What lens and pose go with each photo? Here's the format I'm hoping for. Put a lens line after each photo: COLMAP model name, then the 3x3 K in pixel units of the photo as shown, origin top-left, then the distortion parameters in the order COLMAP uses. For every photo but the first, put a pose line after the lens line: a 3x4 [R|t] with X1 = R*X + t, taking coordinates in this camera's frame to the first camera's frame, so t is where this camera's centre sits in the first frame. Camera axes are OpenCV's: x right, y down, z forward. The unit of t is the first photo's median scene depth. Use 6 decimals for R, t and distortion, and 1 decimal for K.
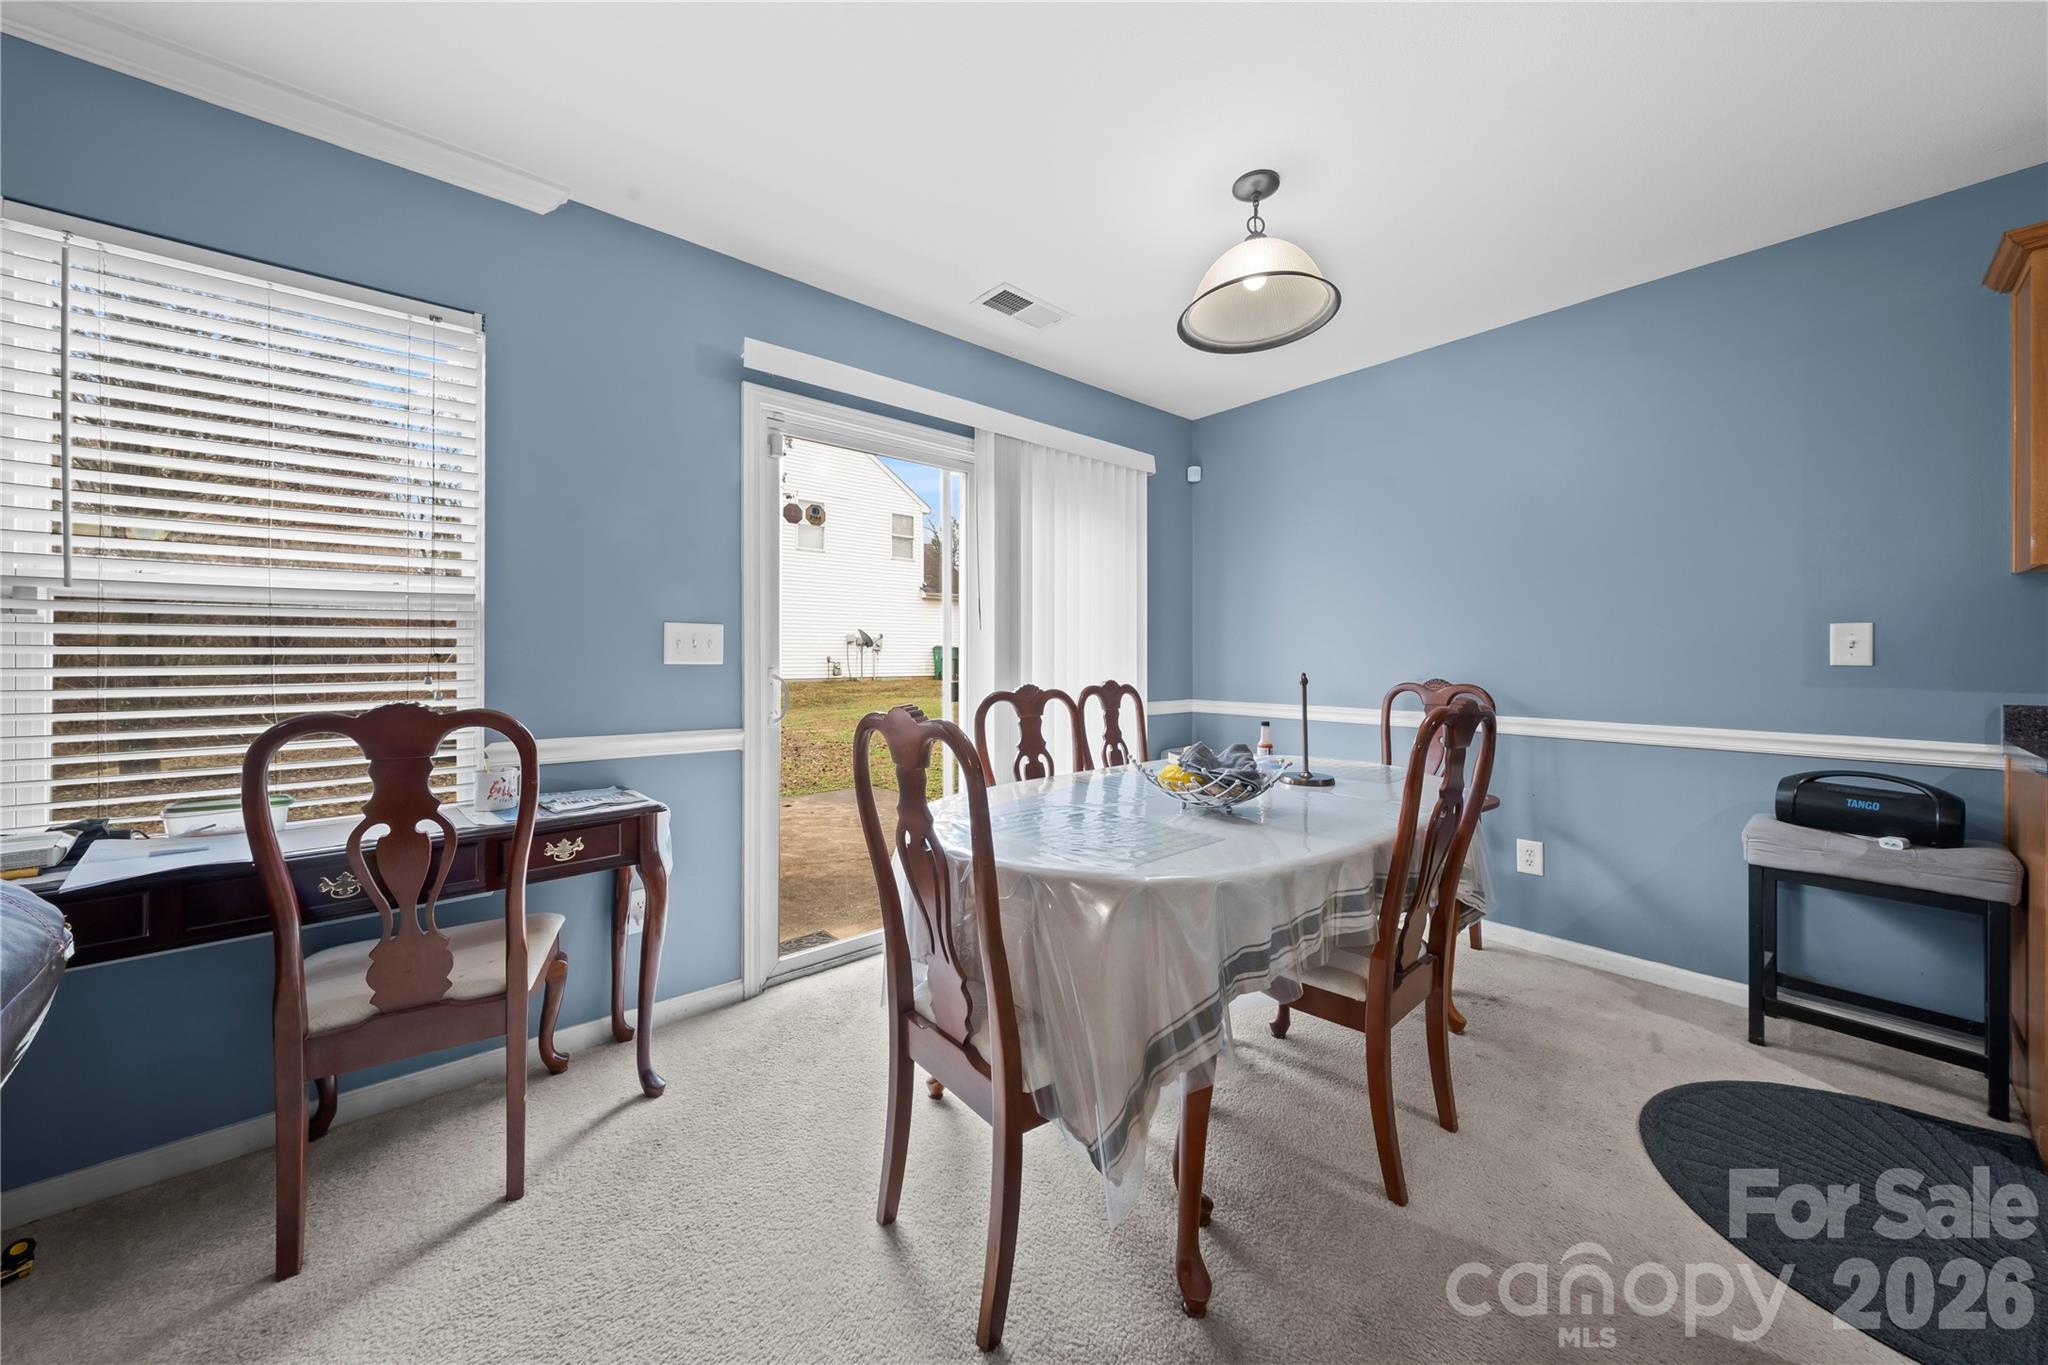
lens RADIAL K [[694.0, 0, 1014.7], [0, 694.0, 644.7], [0, 0, 1]] dist [-0.003870, -0.000355]
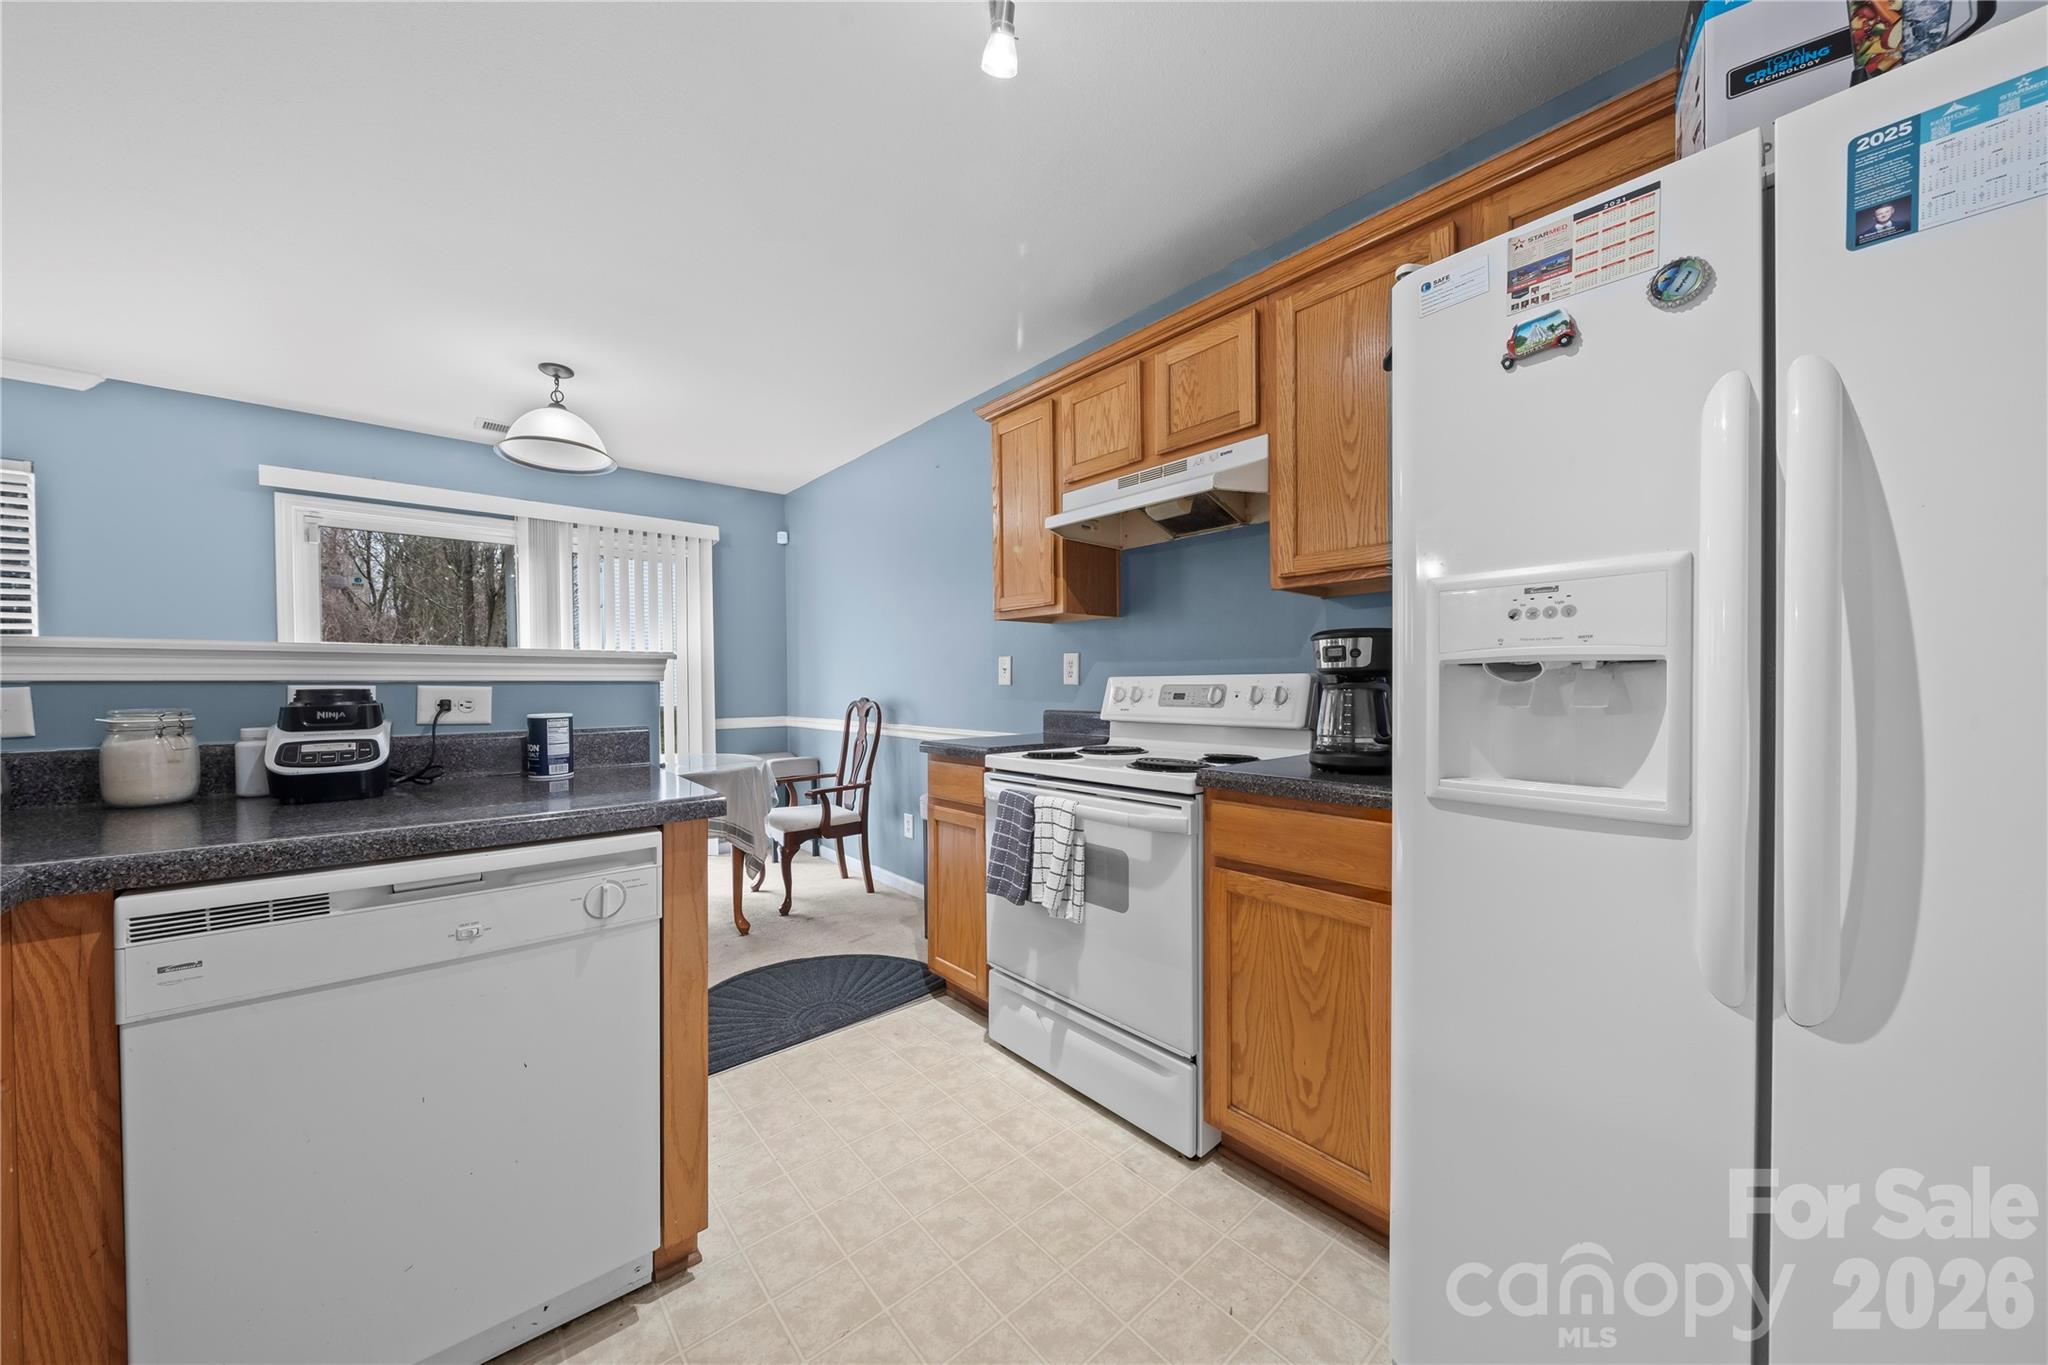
lens RADIAL K [[694.0, 0, 1031.4], [0, 694.0, 677.1], [0, 0, 1]] dist [-0.003870, -0.000355]
pose [[0.999856, -0.005877, 0.015946, 1.196113], [0.005788, 0.999968, 0.005589, 0.005655], [-0.015978, -0.005496, 0.999857, -0.471111]]
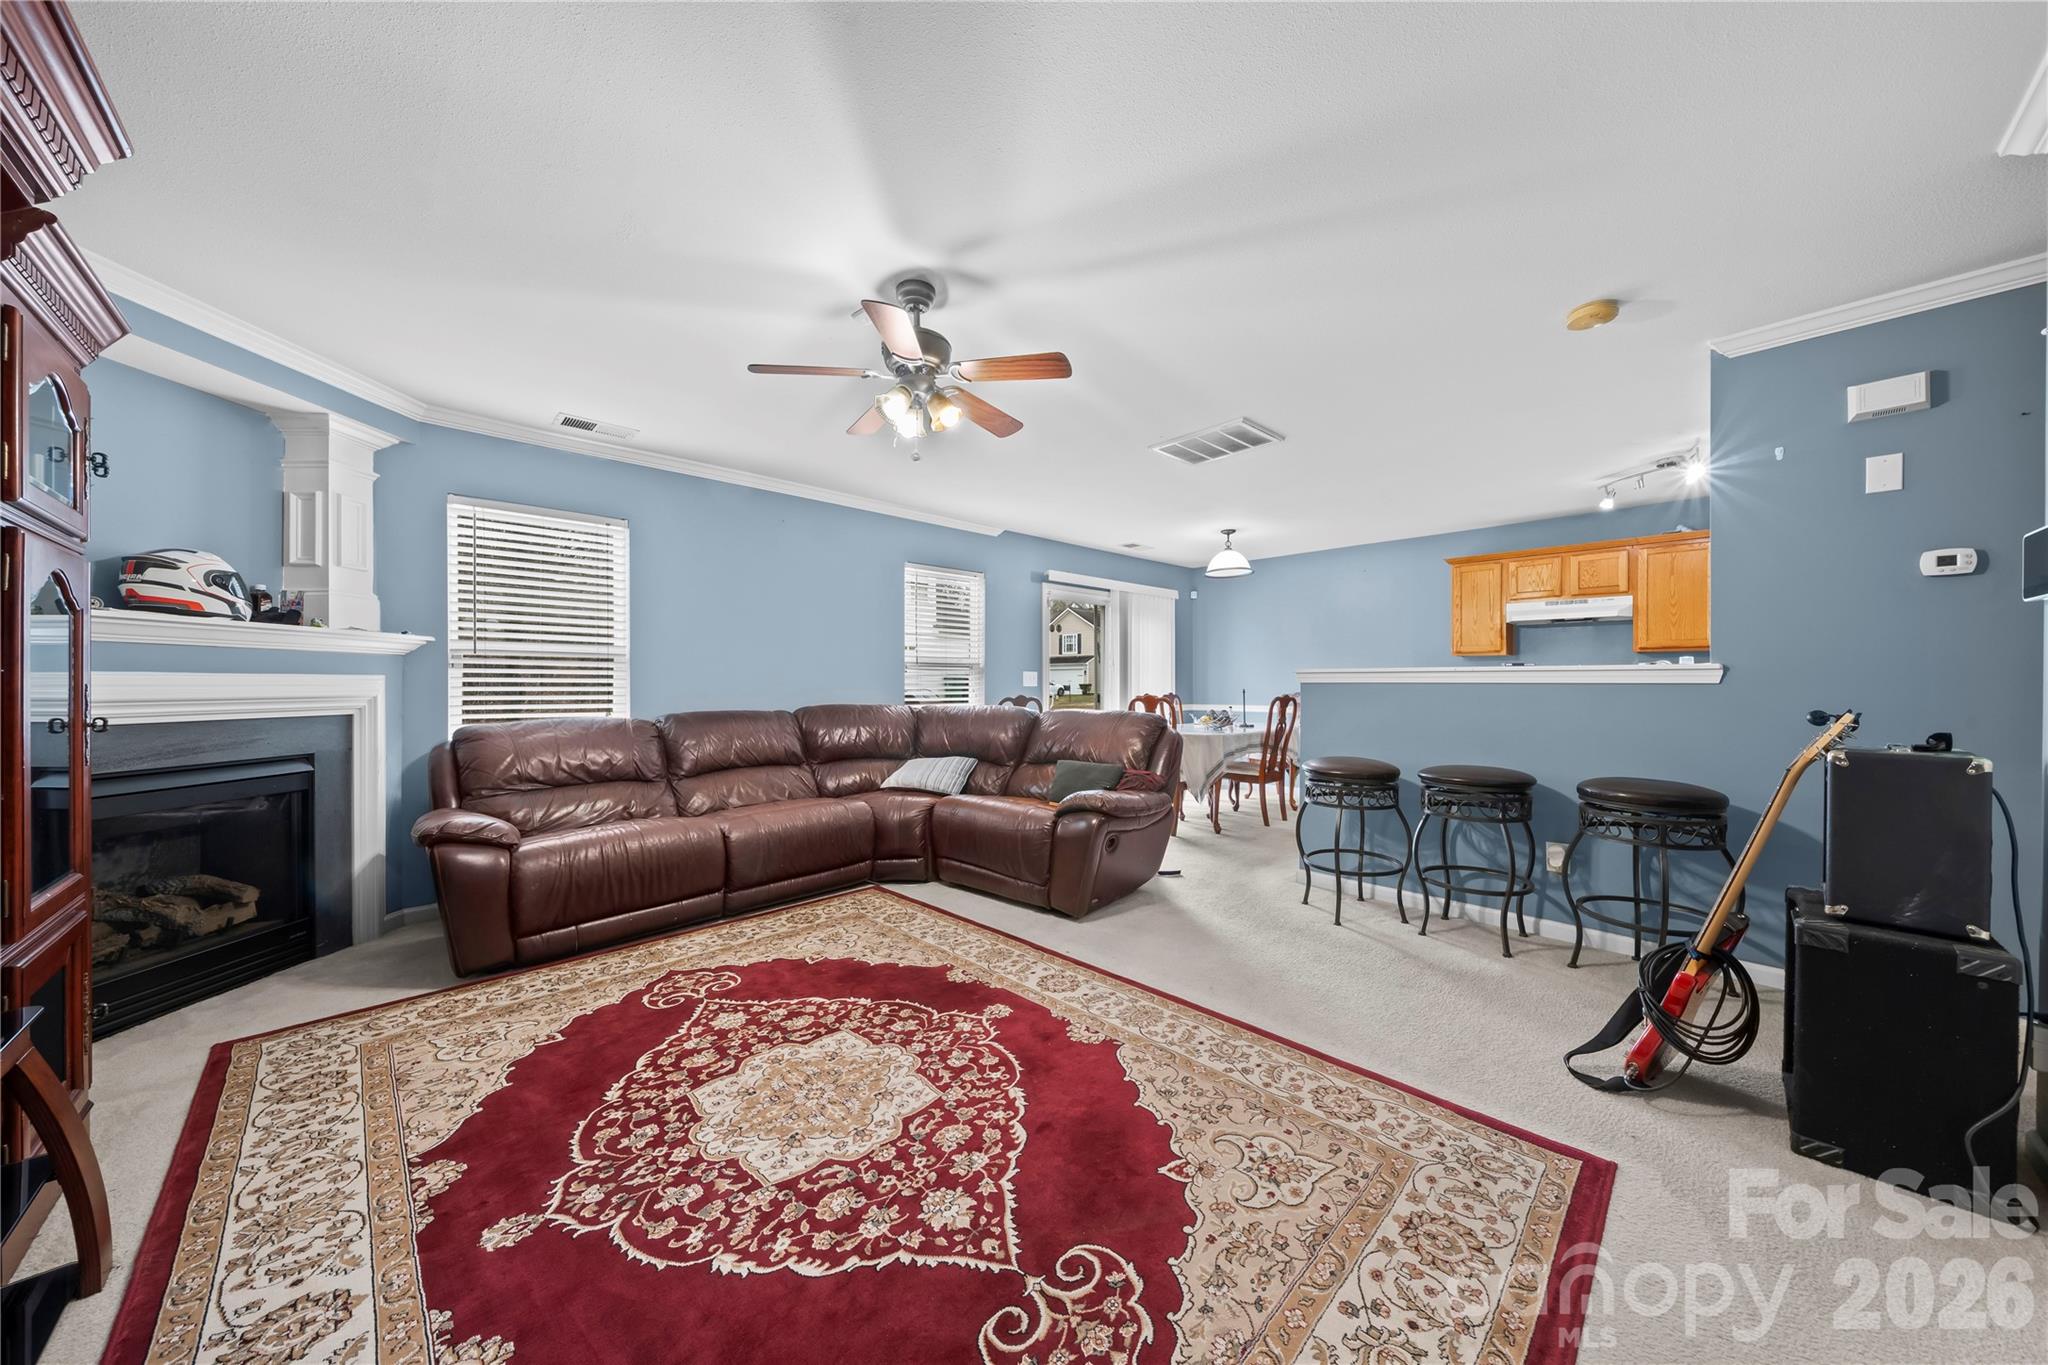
lens RADIAL K [[694.0, 0, 1012.6], [0, 694.0, 666.7], [0, 0, 1]] dist [-0.003870, -0.000355]
pose [[0.997900, 0.002351, 0.064736, -0.725898], [-0.001756, 0.999956, -0.009259, -0.018972], [-0.064755, 0.009126, 0.997859, -1.808053]]
